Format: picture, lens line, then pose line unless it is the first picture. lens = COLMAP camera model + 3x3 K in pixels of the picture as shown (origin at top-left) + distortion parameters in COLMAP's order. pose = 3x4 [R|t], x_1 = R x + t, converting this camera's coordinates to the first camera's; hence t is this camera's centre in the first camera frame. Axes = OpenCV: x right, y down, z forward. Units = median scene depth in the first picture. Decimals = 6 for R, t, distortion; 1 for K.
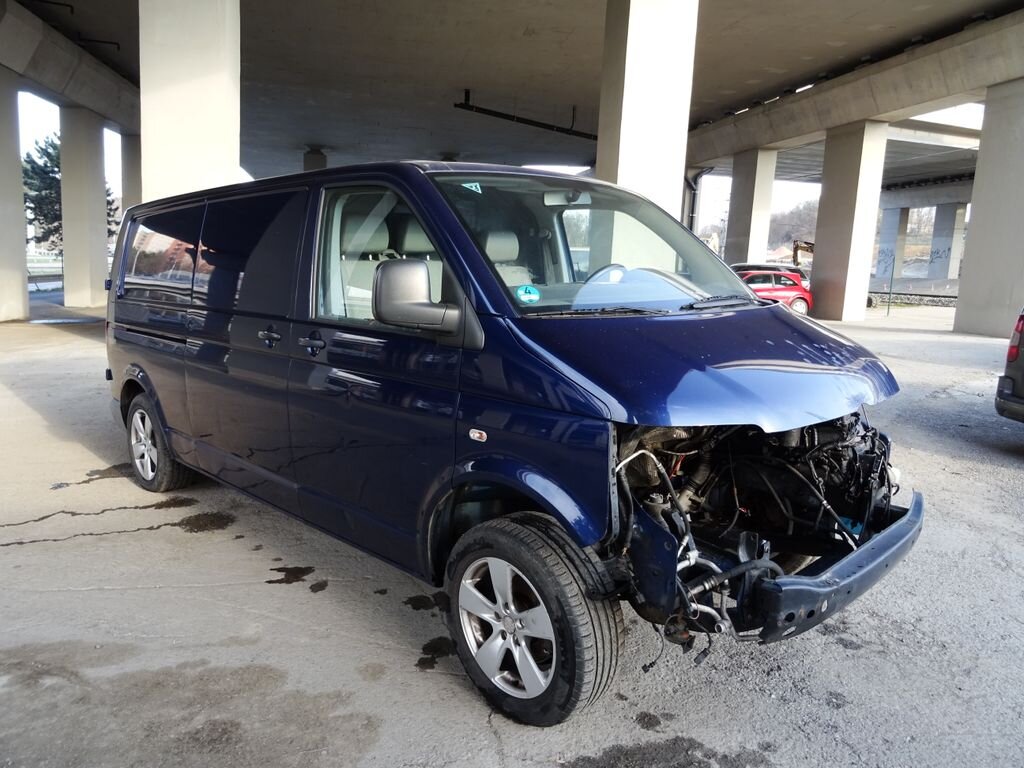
lens RADIAL K [[736.3, 0, 512.0], [0, 736.3, 384.0], [0, 0, 1]] dist [-0.001474, 0.002134]
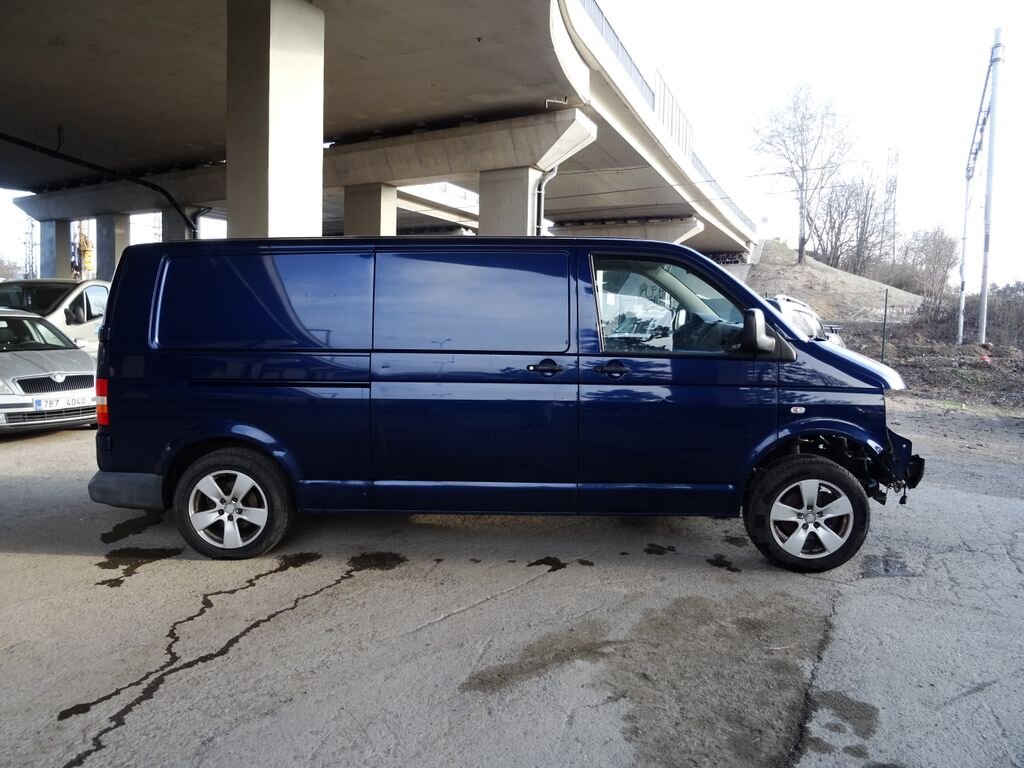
lens RADIAL K [[736.3, 0, 512.0], [0, 736.3, 384.0], [0, 0, 1]] dist [-0.001474, 0.002134]
pose [[0.726511, -0.074174, 0.683140, -0.863385], [0.109431, 0.993958, -0.008456, -0.025195], [-0.678385, 0.080900, 0.730239, 0.094967]]
